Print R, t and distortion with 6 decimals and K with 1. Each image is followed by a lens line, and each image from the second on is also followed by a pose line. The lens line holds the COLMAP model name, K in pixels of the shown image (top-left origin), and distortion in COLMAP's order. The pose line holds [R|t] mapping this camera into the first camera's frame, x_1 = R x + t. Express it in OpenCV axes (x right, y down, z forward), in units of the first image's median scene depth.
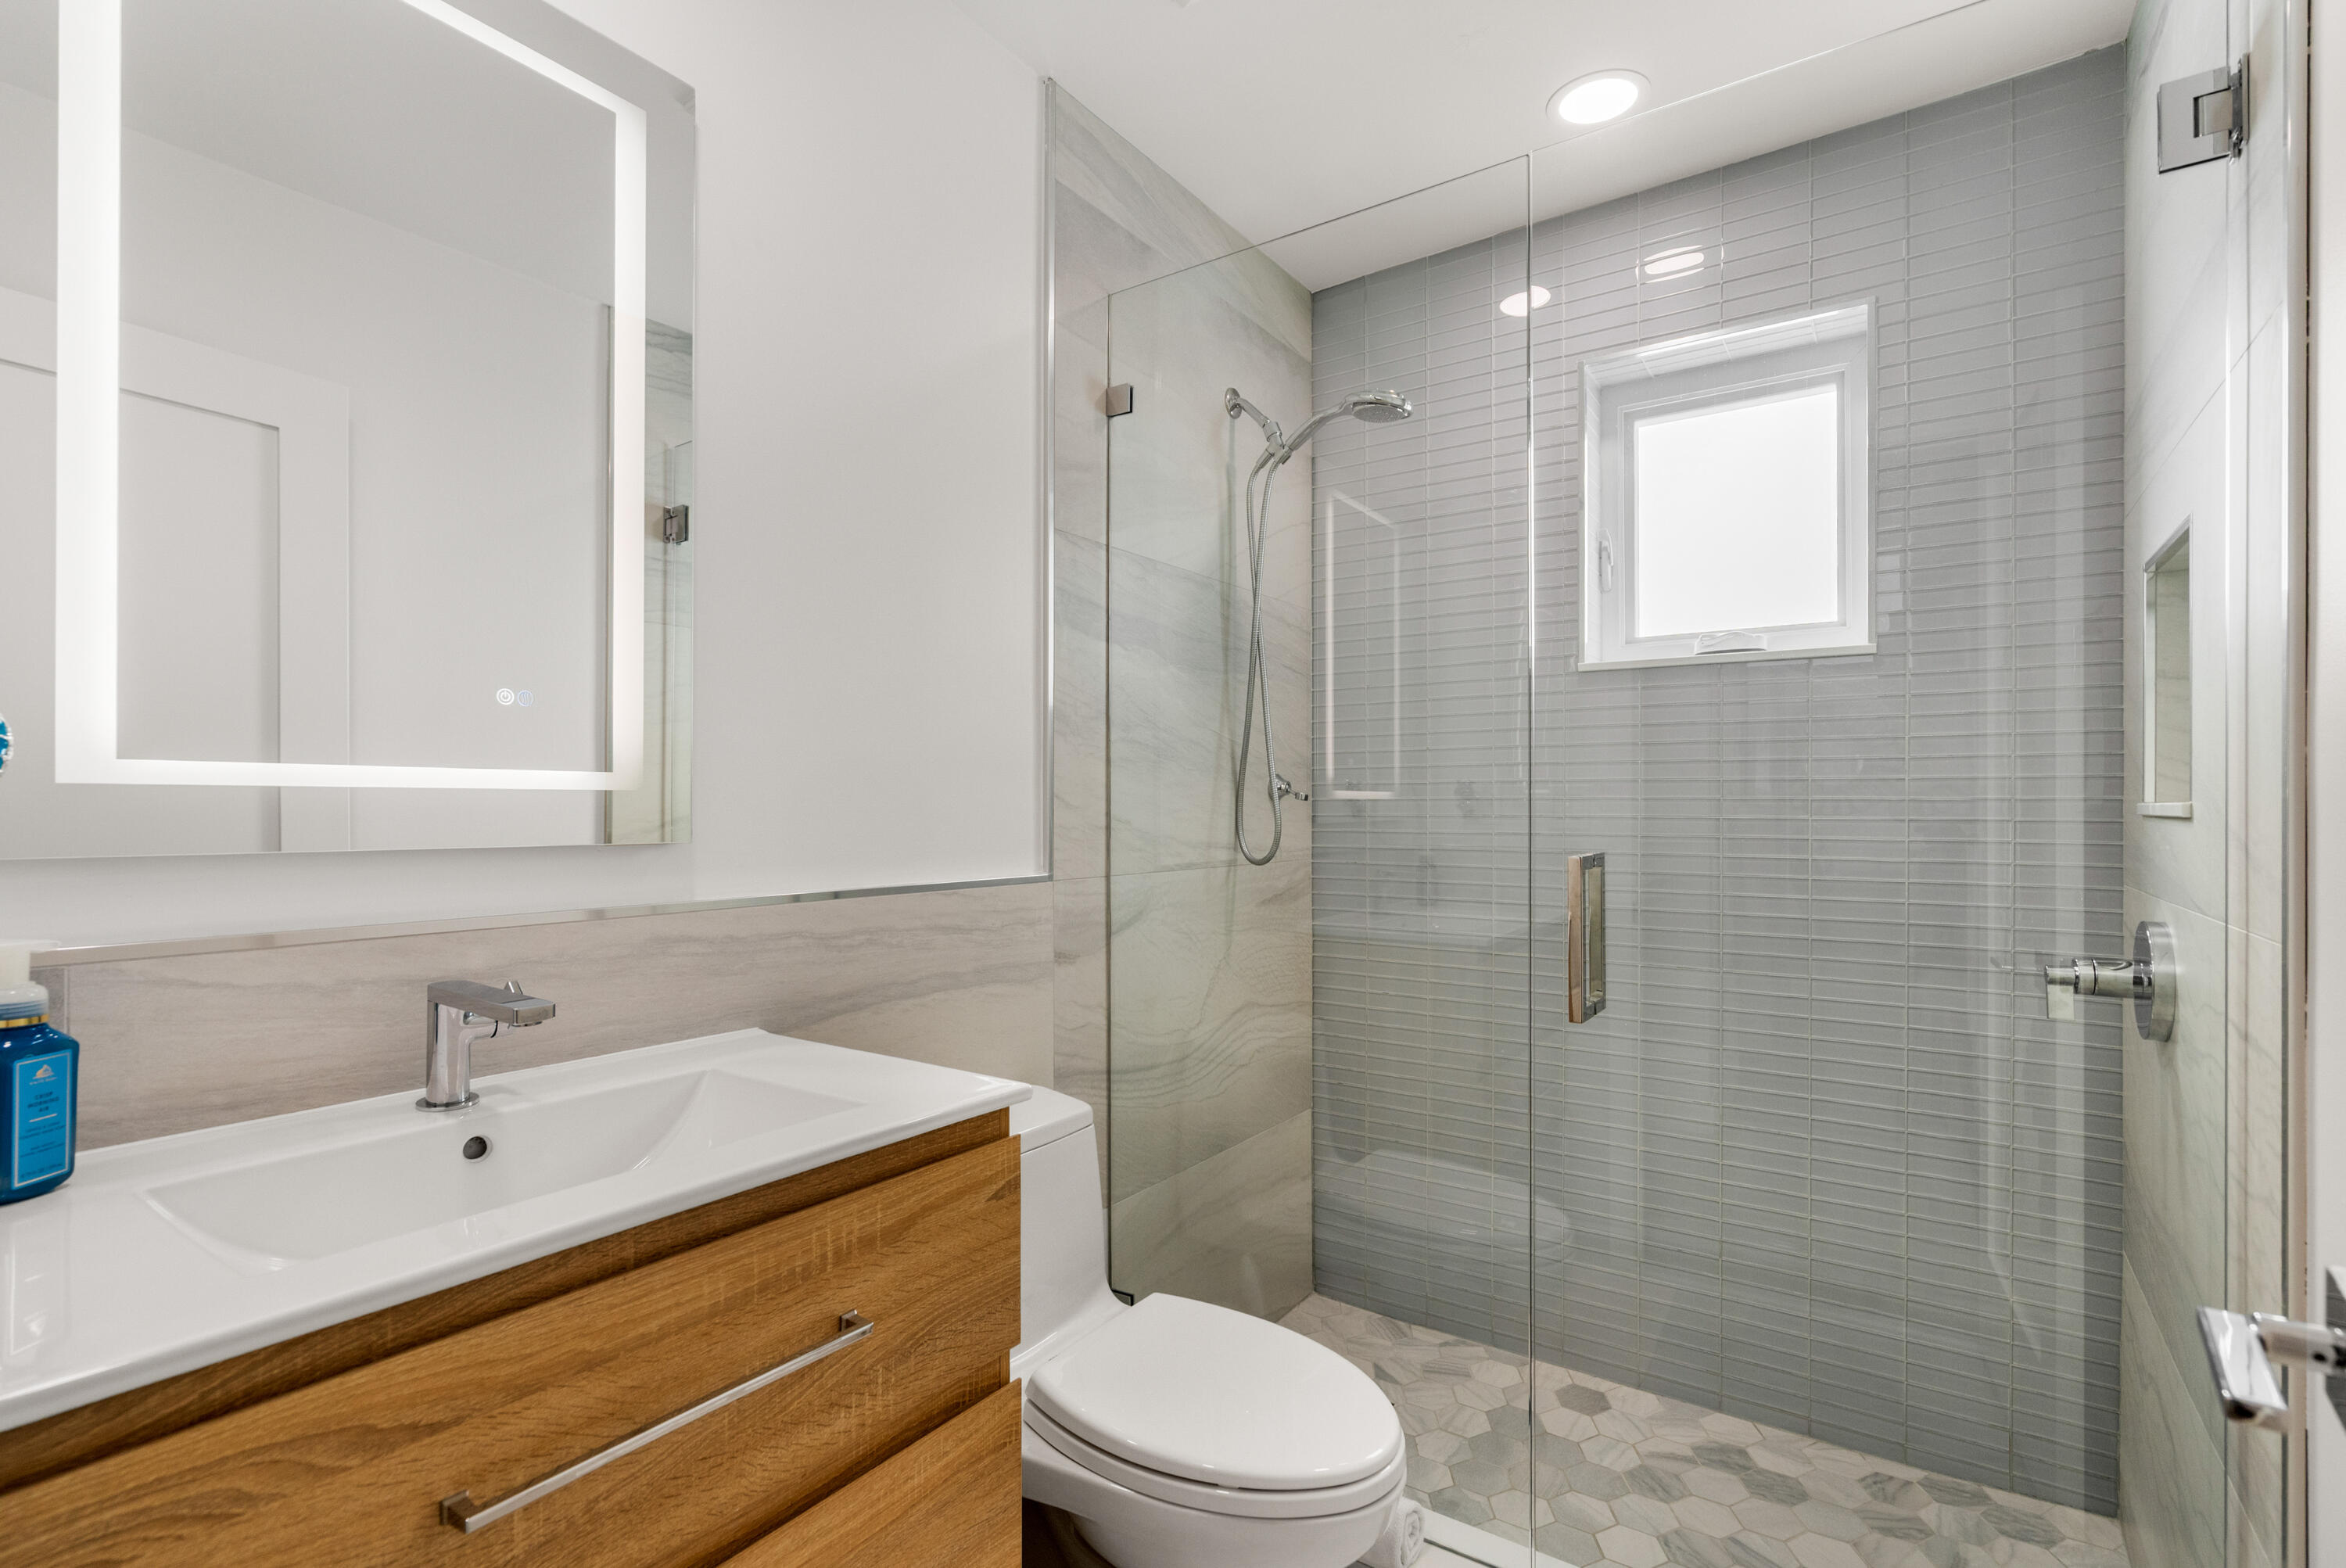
lens RADIAL K [[1086.0, 0, 1169.4], [0, 1086.0, 788.3], [0, 0, 1]] dist [-0.000167, 0.001729]
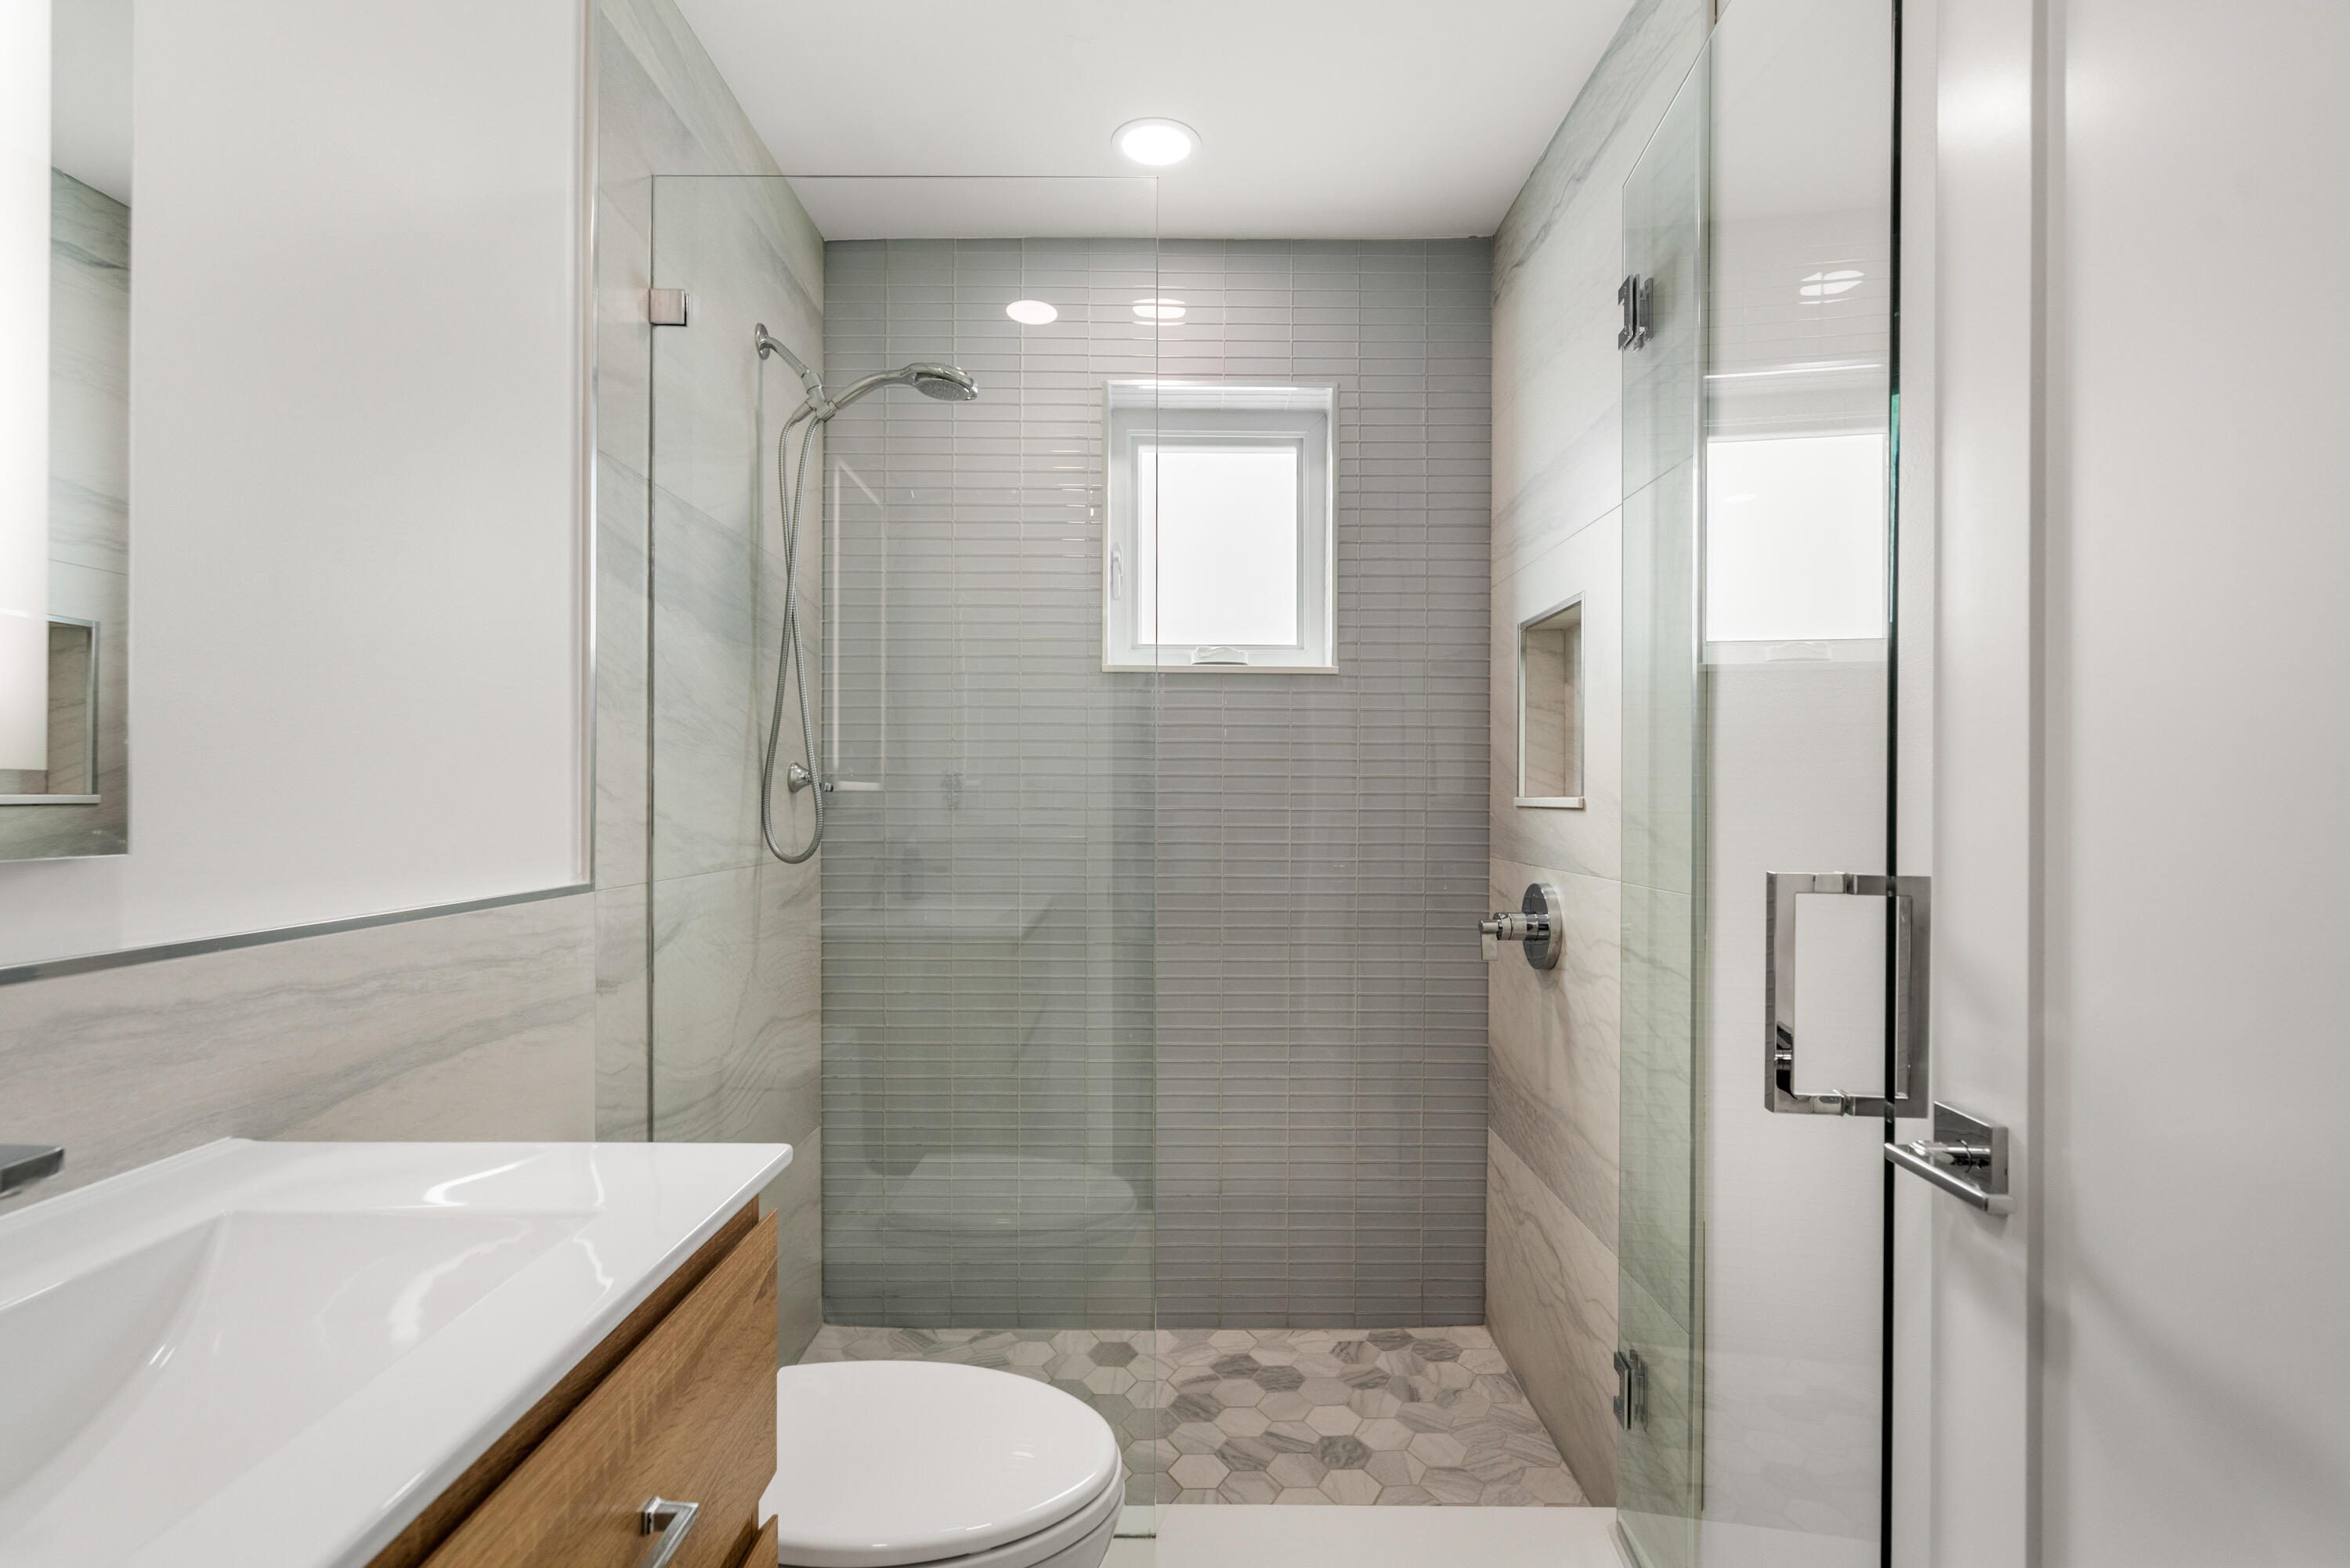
lens RADIAL K [[1080.6, 0, 1175.0], [0, 1080.6, 784.0], [0, 0, 1]] dist [-0.001381, 0.000305]
pose [[0.823964, 0.009760, 0.566559, -0.190449], [-0.011970, 0.999928, 0.000182, 0.001380], [-0.566516, -0.006932, 0.824021, 0.099677]]
